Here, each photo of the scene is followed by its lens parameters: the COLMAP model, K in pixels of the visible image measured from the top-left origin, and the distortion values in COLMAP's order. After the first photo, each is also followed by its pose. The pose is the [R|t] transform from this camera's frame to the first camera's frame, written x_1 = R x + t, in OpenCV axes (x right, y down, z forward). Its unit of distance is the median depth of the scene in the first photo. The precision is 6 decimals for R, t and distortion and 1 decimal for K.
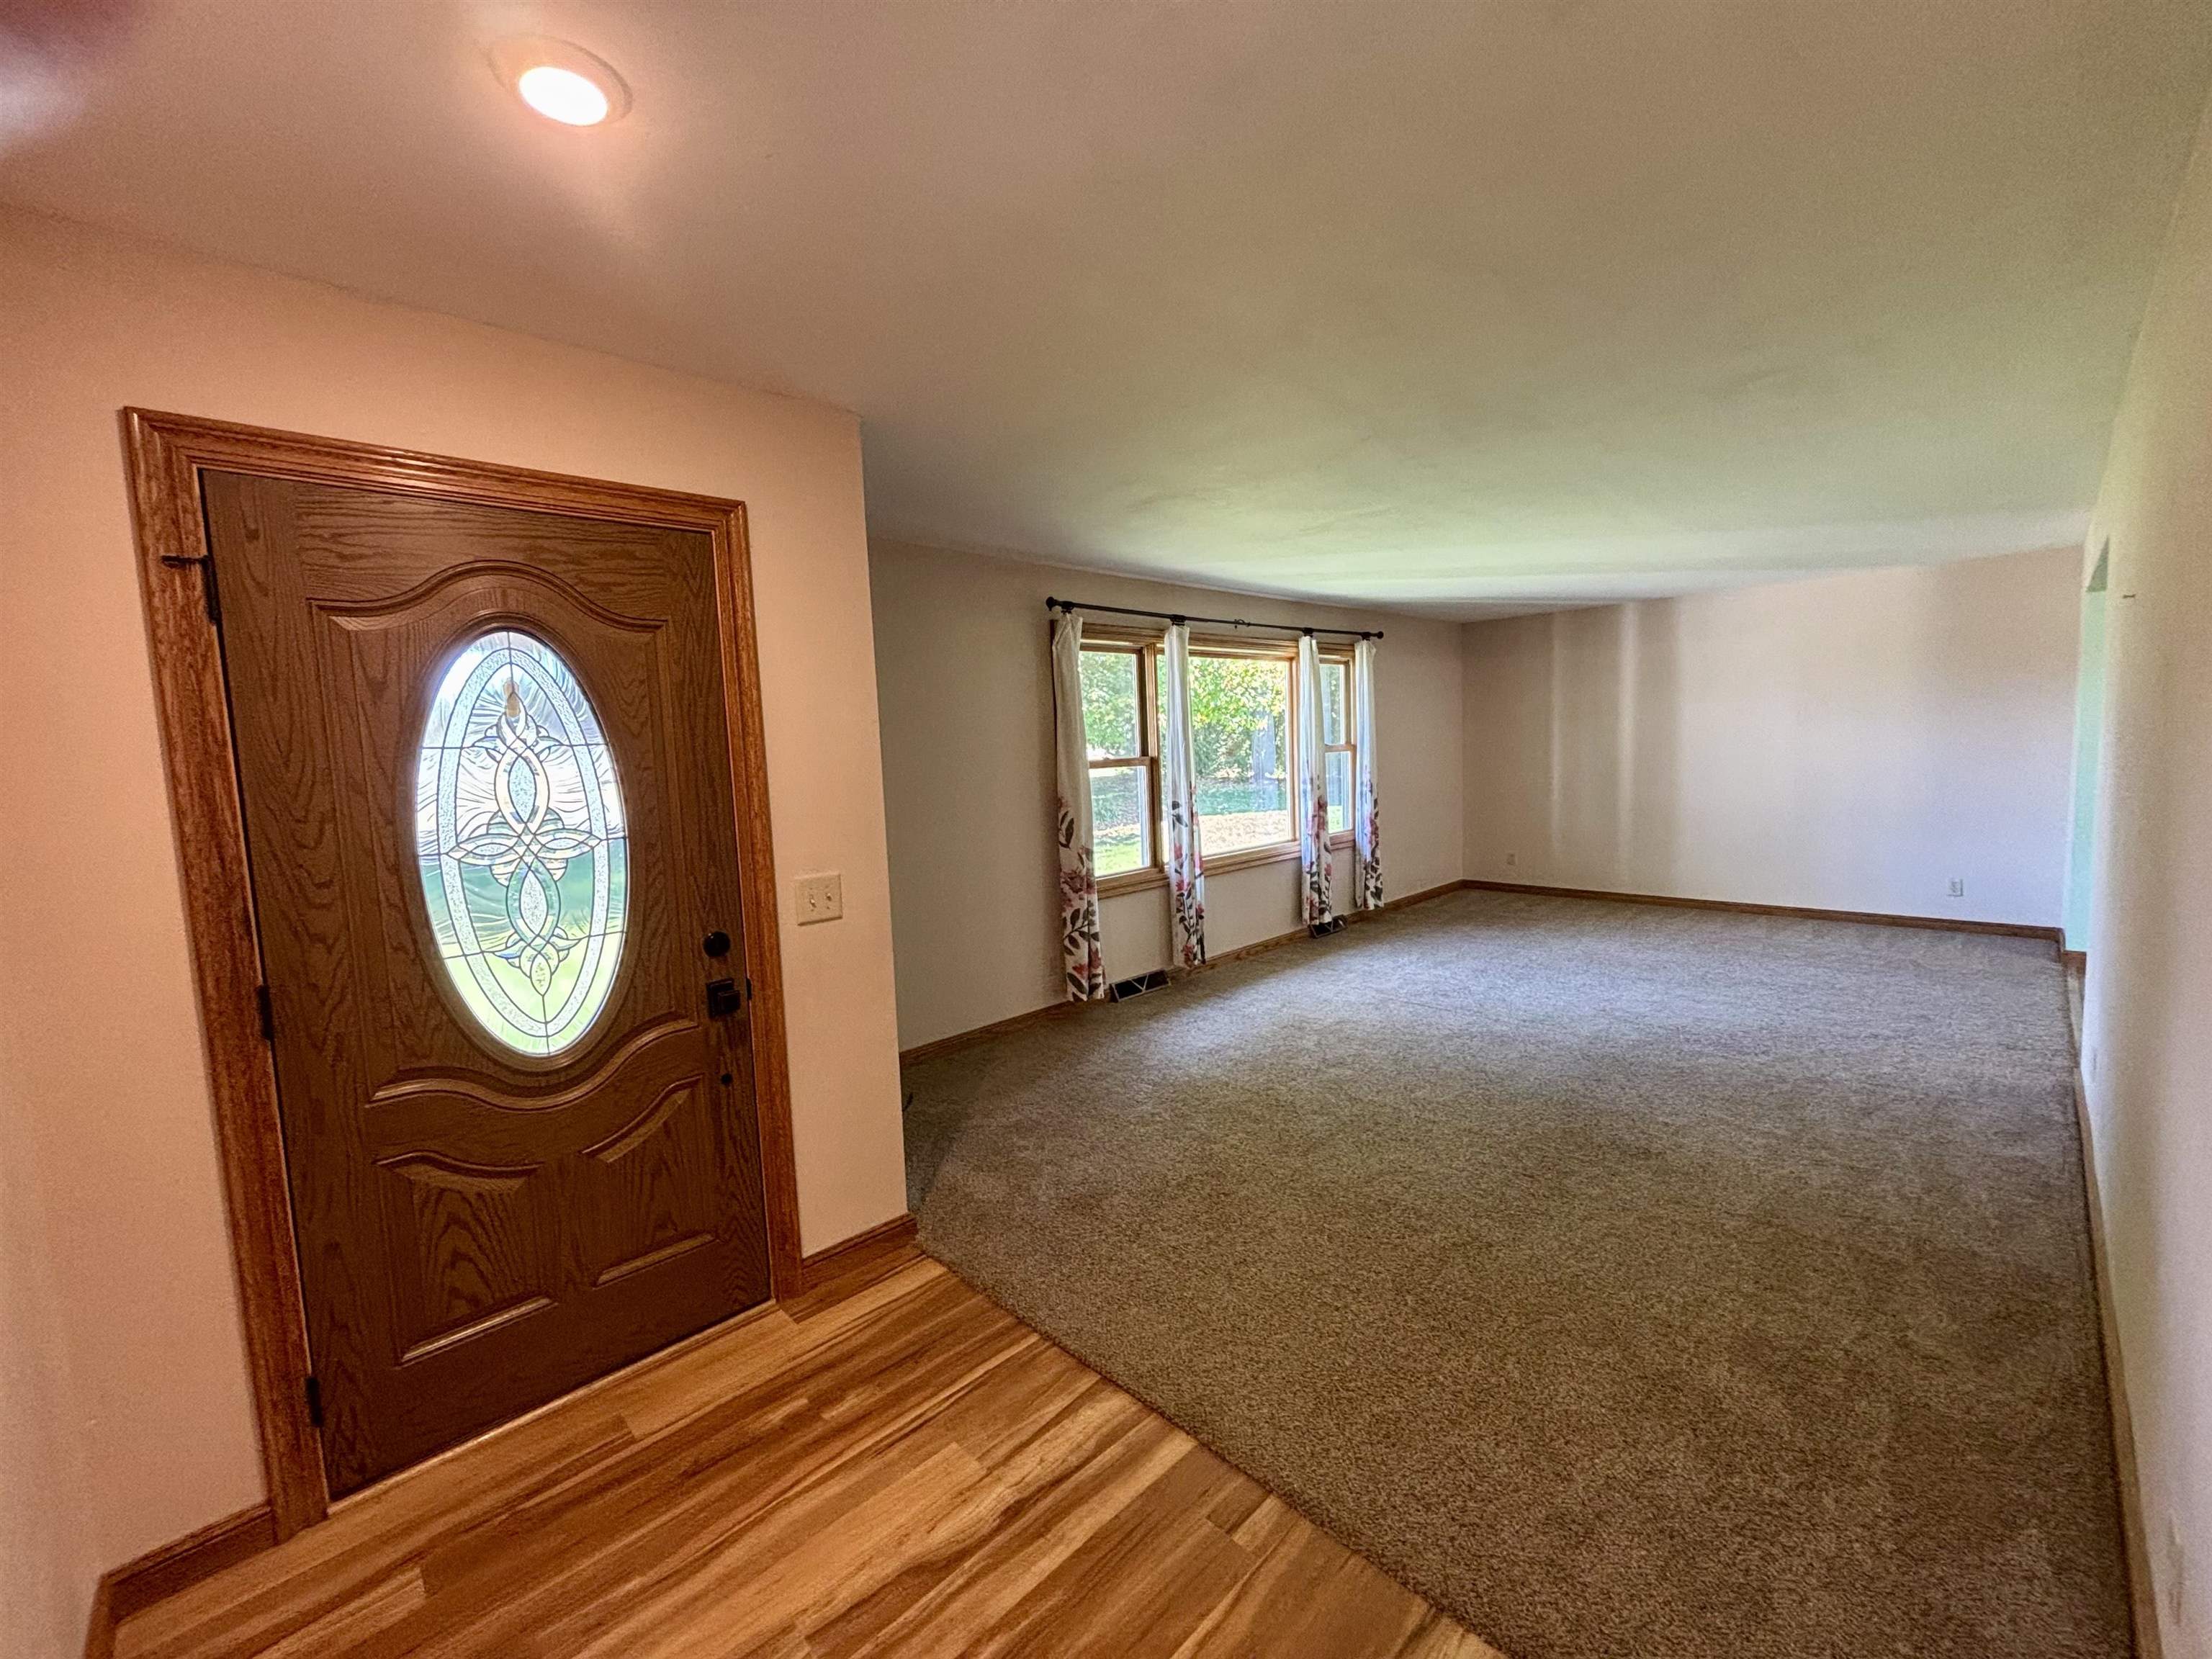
lens RADIAL K [[892.4, 0, 1098.9], [0, 892.4, 826.0], [0, 0, 1]] dist [0.002130, -0.000422]
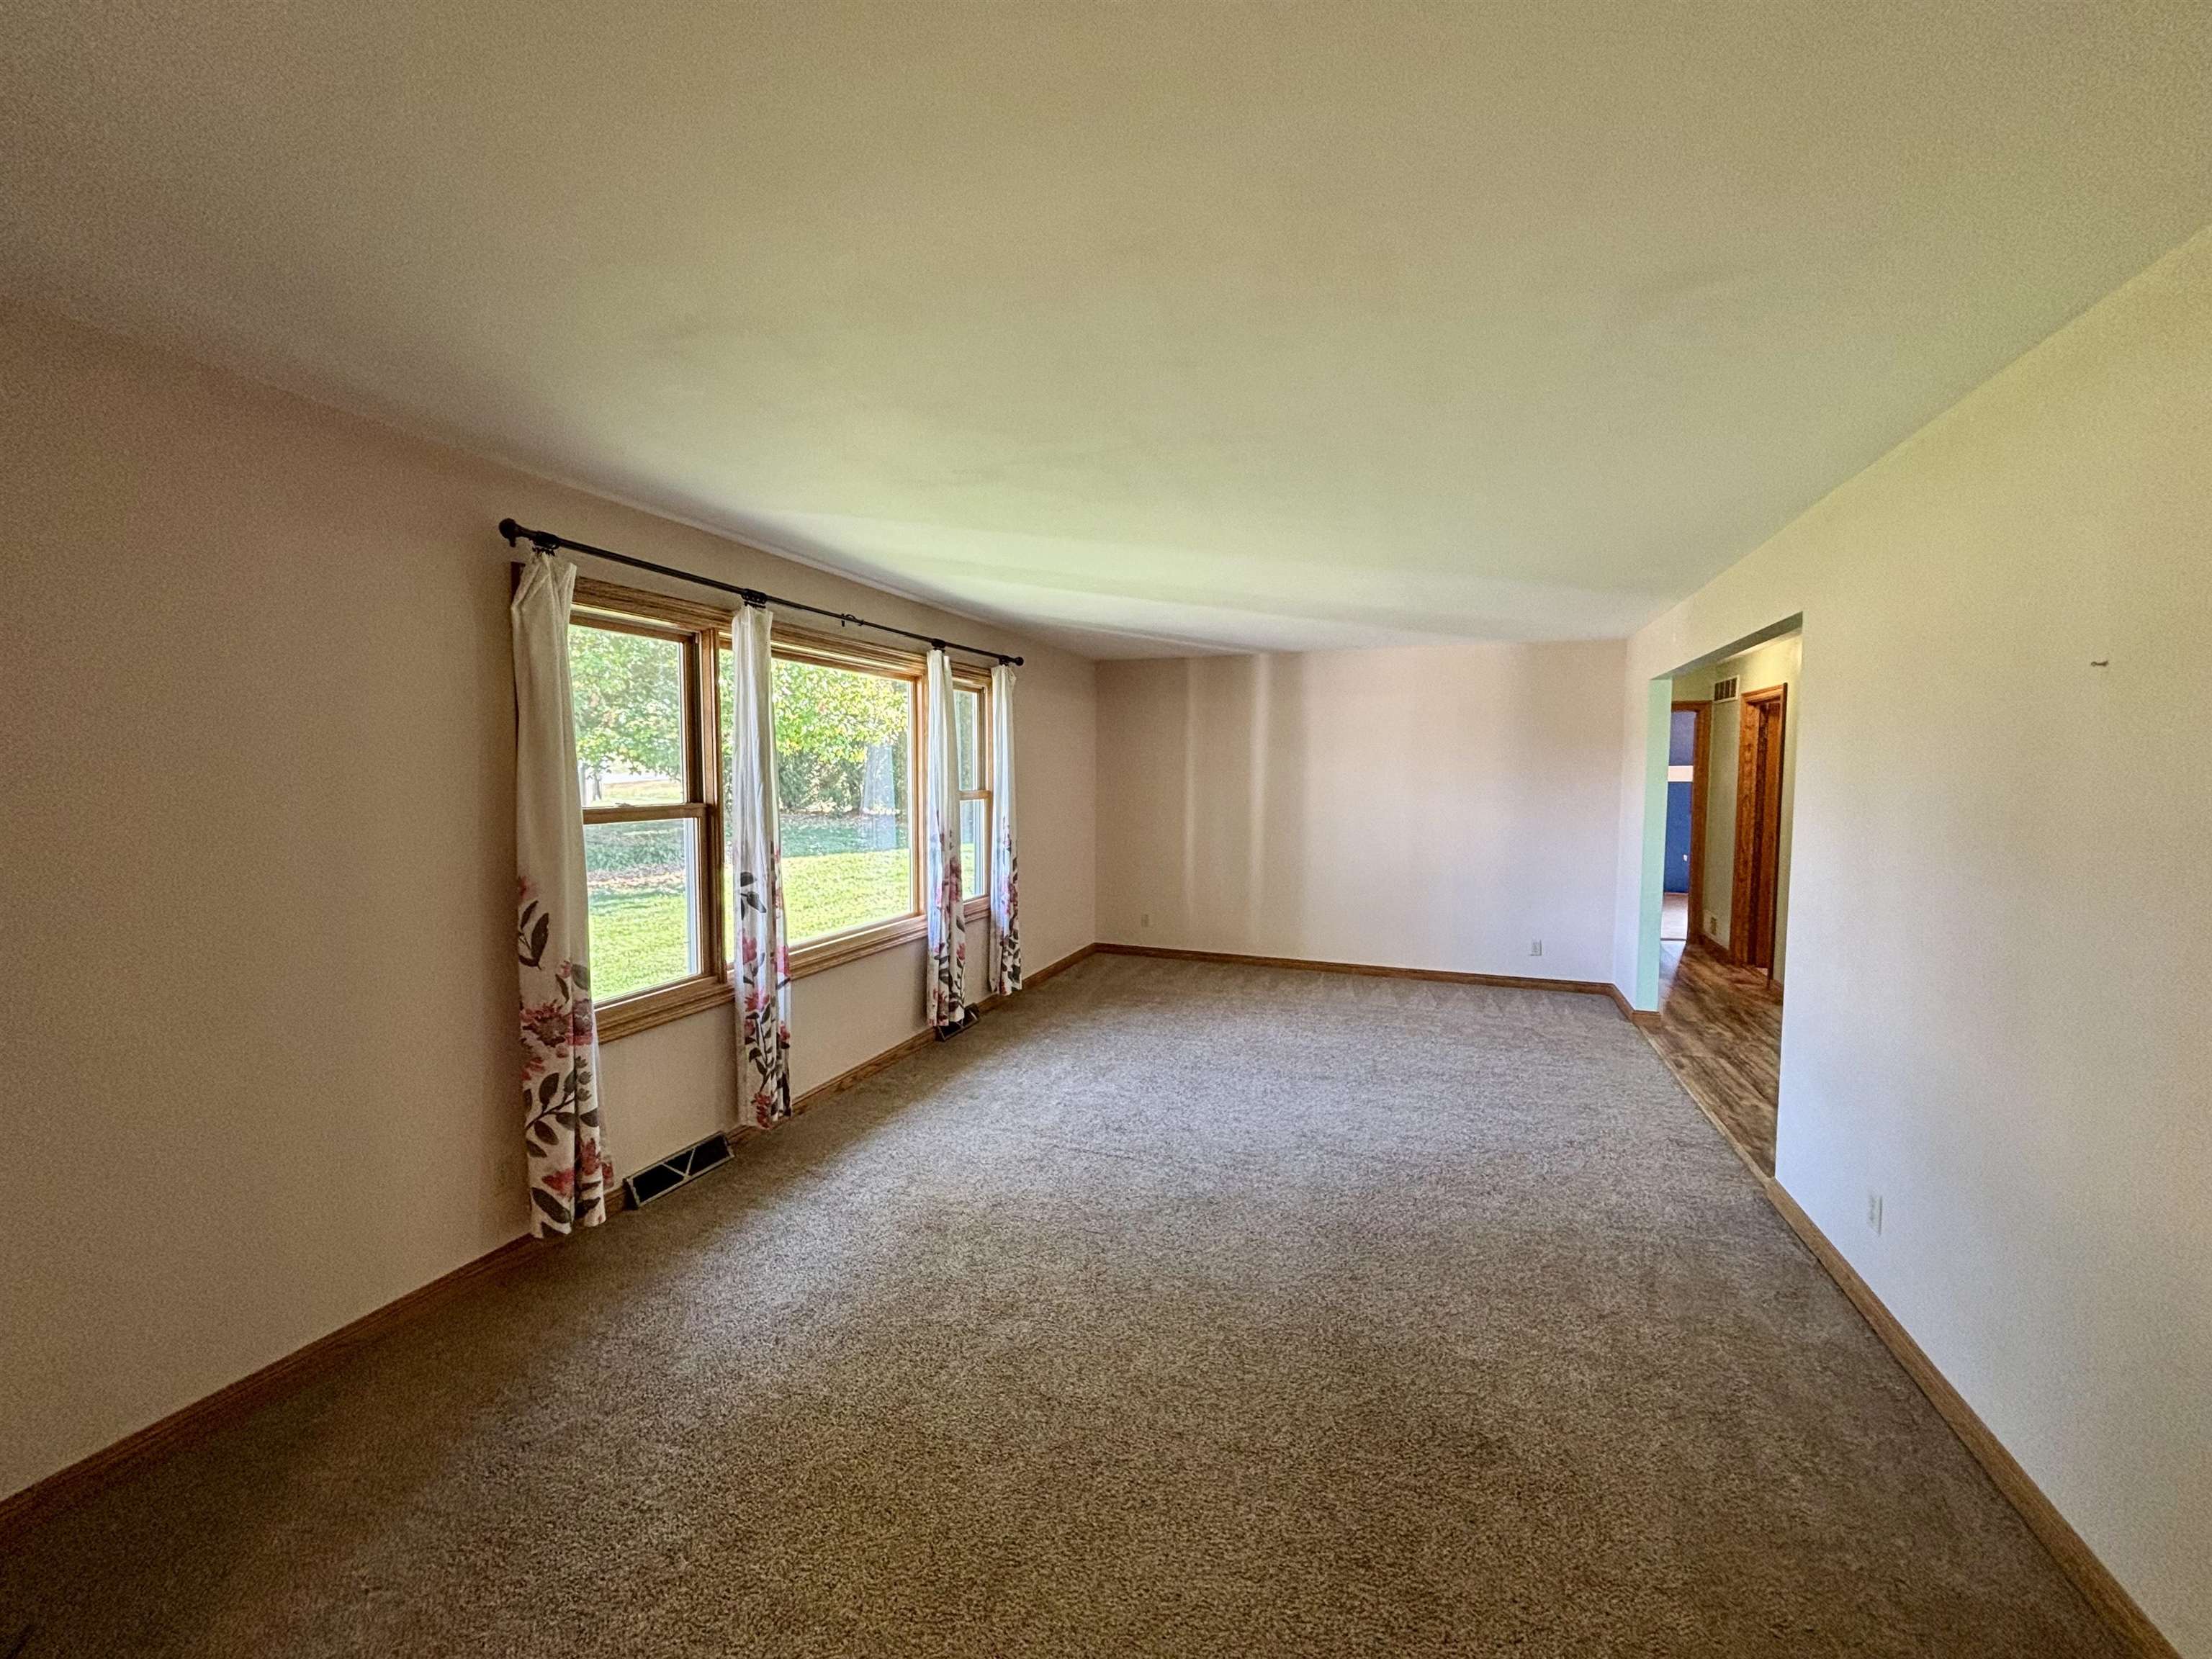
lens RADIAL K [[892.4, 0, 1108.5], [0, 892.4, 821.9], [0, 0, 1]] dist [0.002130, -0.000422]
pose [[0.897505, 0.020249, 0.440538, 0.035132], [-0.002860, 0.999192, -0.040101, -0.040667], [-0.440994, 0.034731, 0.896838, 0.297262]]
